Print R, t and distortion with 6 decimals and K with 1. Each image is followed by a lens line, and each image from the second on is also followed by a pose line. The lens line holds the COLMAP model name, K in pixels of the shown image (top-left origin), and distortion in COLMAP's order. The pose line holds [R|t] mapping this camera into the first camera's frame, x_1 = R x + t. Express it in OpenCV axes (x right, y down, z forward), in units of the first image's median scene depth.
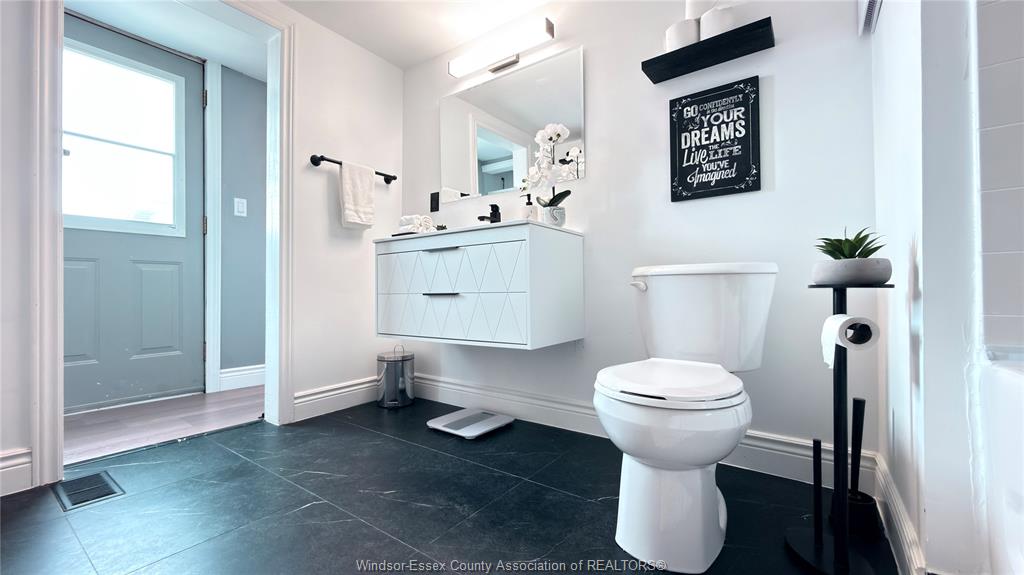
lens RADIAL K [[408.1, 0, 512.0], [0, 408.1, 287.5], [0, 0, 1]] dist [0.000207, 0.000078]
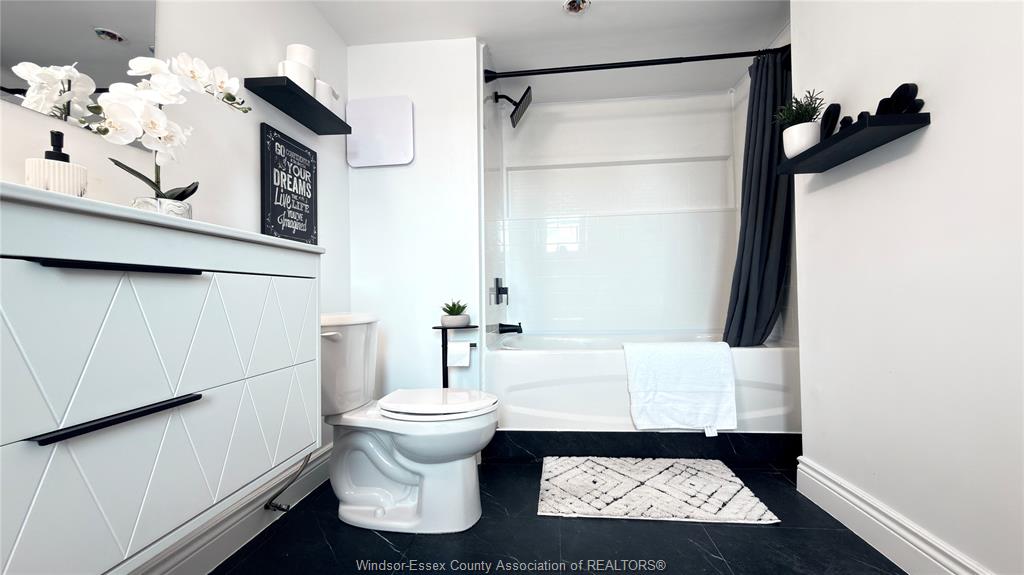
lens RADIAL K [[408.1, 0, 512.0], [0, 408.1, 287.5], [0, 0, 1]] dist [0.000207, 0.000078]
pose [[-0.496470, 0.033706, 0.867400, -0.639165], [0.013480, 0.999425, -0.031121, -0.073549], [-0.867949, -0.003758, -0.496638, 0.997202]]
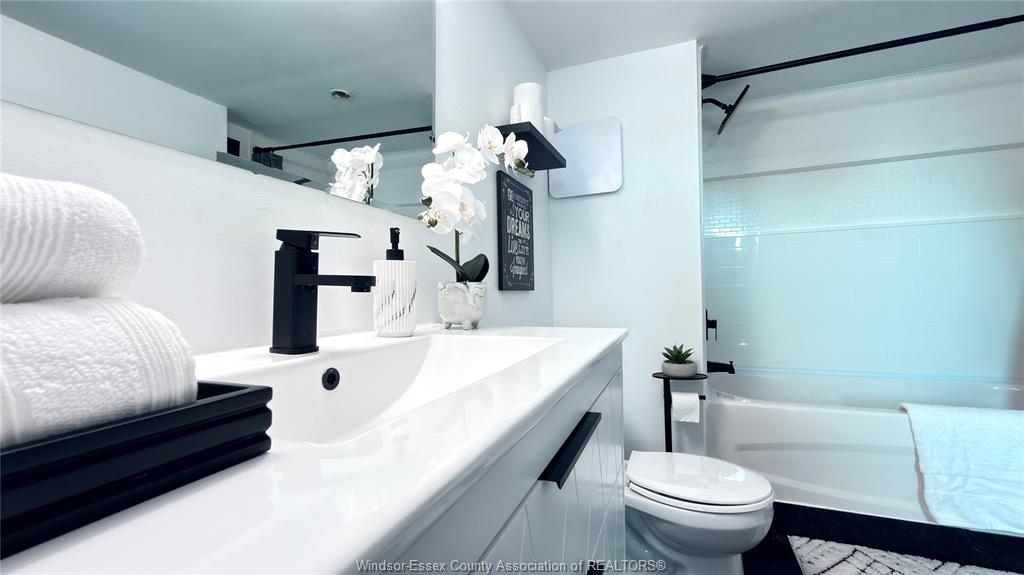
lens RADIAL K [[408.1, 0, 512.0], [0, 408.1, 287.5], [0, 0, 1]] dist [0.000207, 0.000078]
pose [[-0.235104, 0.026581, 0.971607, -0.446145], [0.010142, 0.999639, -0.024894, -0.199693], [-0.971917, 0.004002, -0.235288, 1.207550]]
